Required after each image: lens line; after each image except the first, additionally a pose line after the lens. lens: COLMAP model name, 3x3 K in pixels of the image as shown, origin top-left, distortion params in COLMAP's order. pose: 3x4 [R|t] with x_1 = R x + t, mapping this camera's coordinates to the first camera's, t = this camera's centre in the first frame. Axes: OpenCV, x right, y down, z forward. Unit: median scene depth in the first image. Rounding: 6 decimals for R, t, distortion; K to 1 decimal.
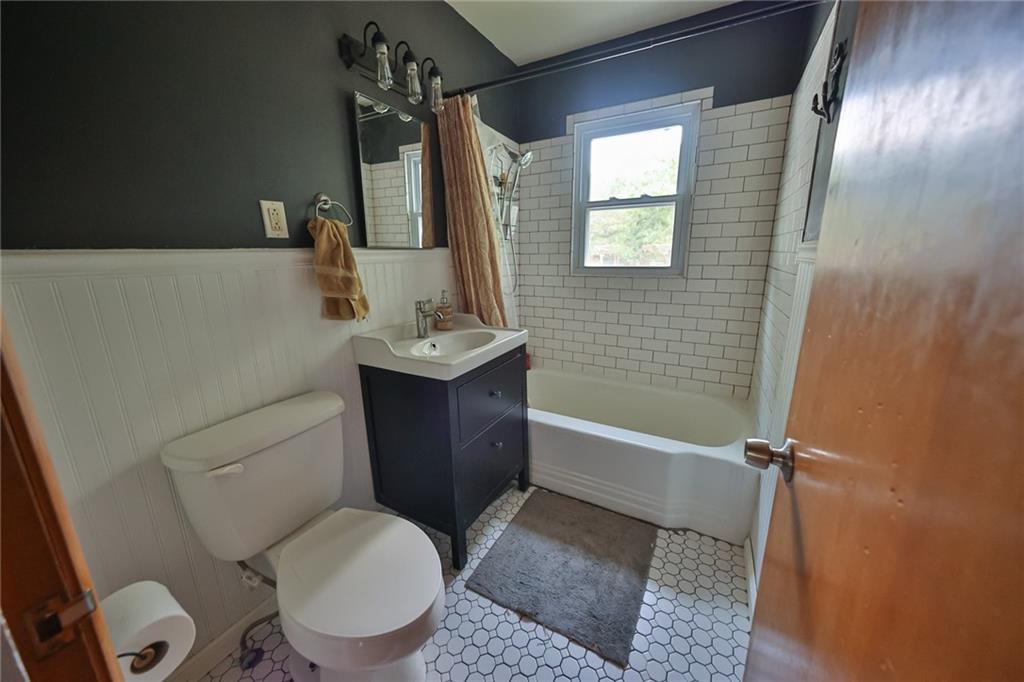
lens RADIAL K [[360.5, 0, 518.8], [0, 360.5, 336.3], [0, 0, 1]] dist [-0.016128, 0.000074]
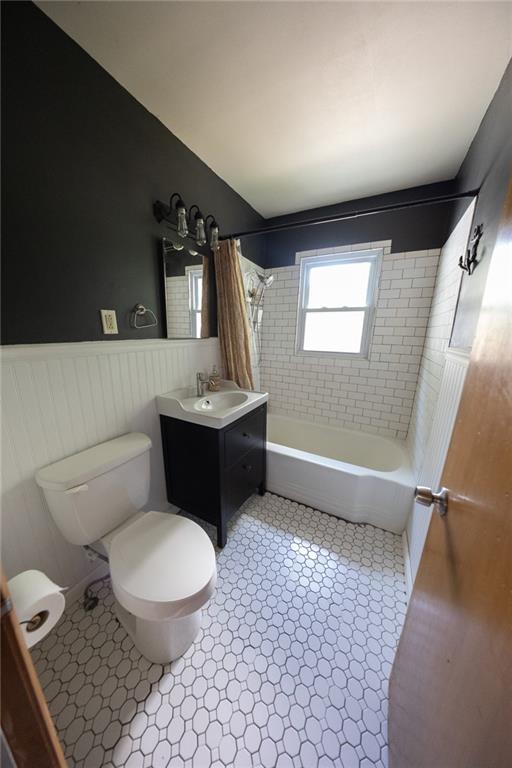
lens RADIAL K [[231.4, 0, 254.9], [0, 231.4, 382.0], [0, 0, 1]] dist [-0.024287, -0.000162]
pose [[0.999459, 0.030144, 0.013191, -0.055898], [-0.030270, 0.999497, 0.009449, -0.084118], [-0.012900, -0.009843, 0.999868, 0.007275]]
